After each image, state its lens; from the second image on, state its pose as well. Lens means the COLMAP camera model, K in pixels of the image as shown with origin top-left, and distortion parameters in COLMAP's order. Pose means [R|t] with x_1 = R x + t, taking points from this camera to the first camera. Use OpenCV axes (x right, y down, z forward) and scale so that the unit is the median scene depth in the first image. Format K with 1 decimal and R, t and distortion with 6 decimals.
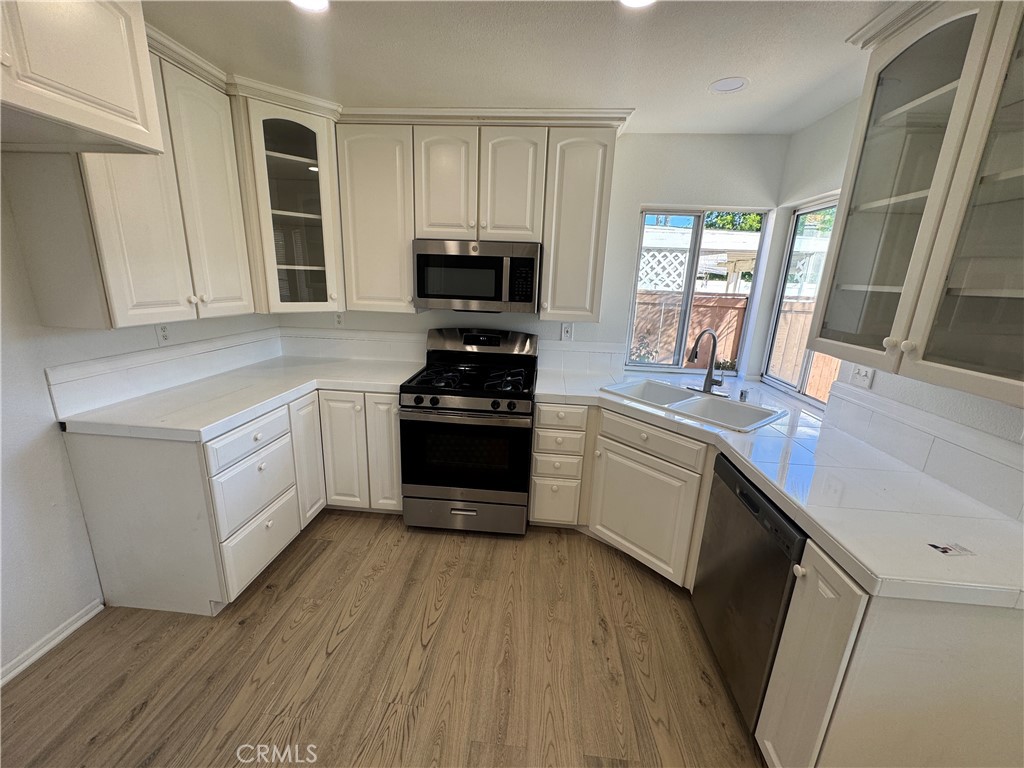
lens RADIAL K [[407.9, 0, 511.7], [0, 407.9, 383.6], [0, 0, 1]] dist [-0.004166, 0.000659]
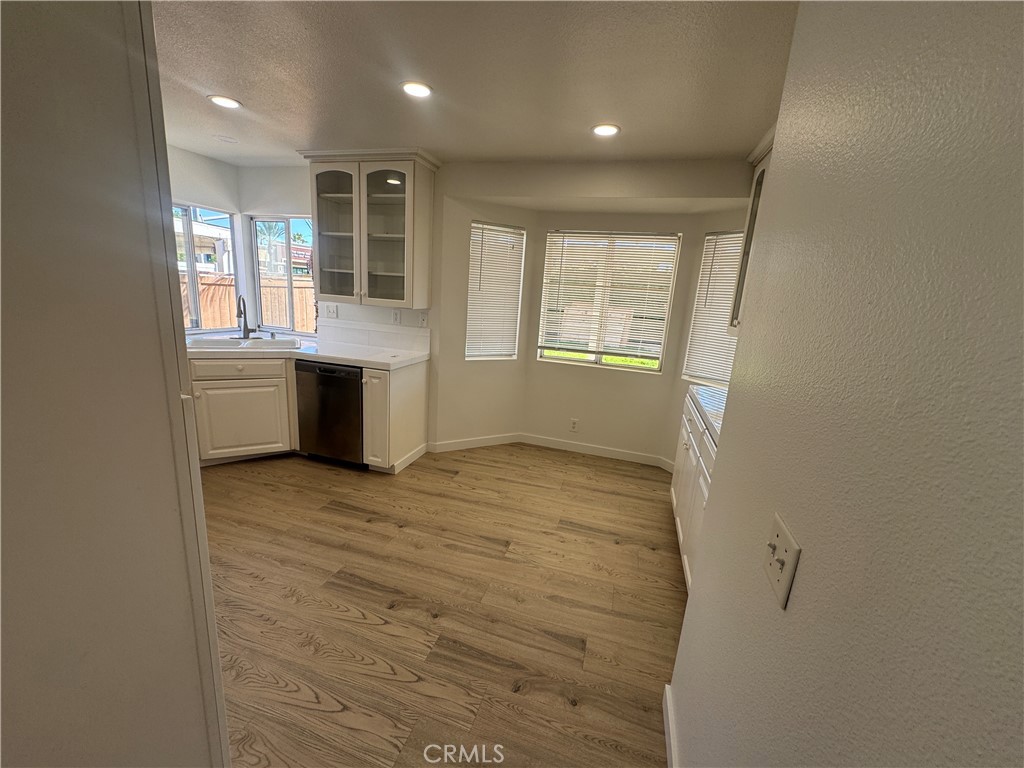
lens RADIAL K [[407.9, 0, 512.2], [0, 407.9, 384.1], [0, 0, 1]] dist [-0.004166, 0.000659]
pose [[0.205698, -0.239804, 0.948779, -0.819170], [0.188844, 0.961016, 0.201955, 0.068952], [-0.960222, 0.137629, 0.242965, -0.279413]]
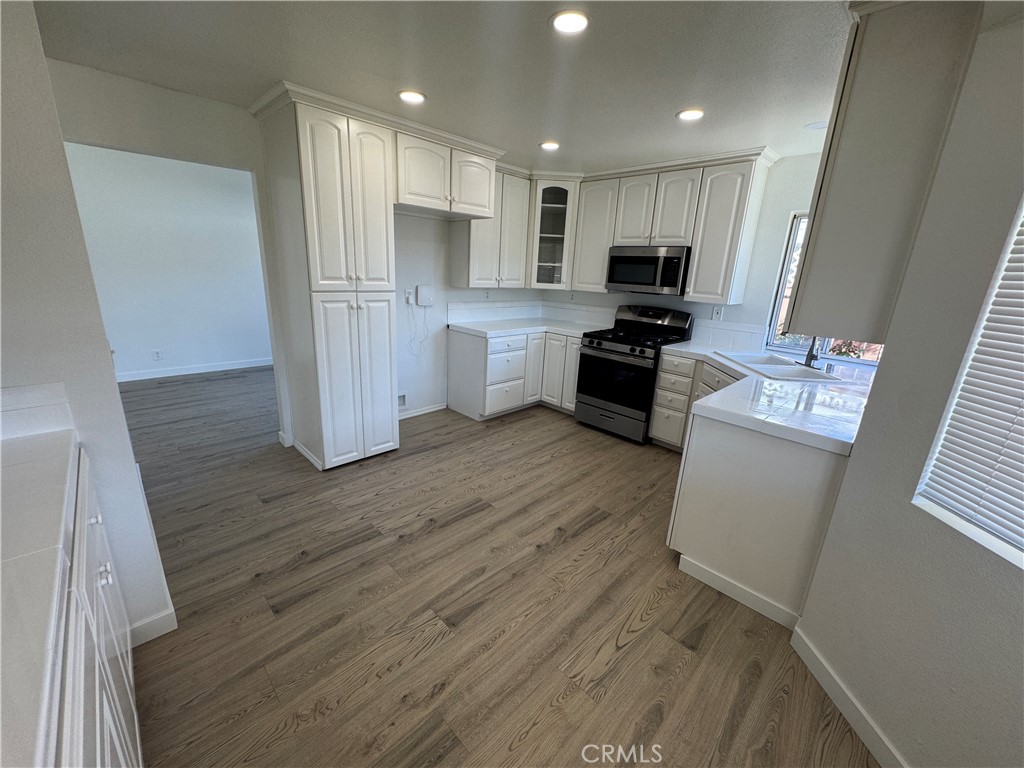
lens RADIAL K [[407.9, 0, 513.7], [0, 407.9, 384.7], [0, 0, 1]] dist [-0.004166, 0.000659]
pose [[0.762641, 0.176423, -0.622297, 0.620161], [-0.181000, 0.981857, 0.056539, 0.179045], [0.620982, 0.069517, 0.780736, -0.514232]]
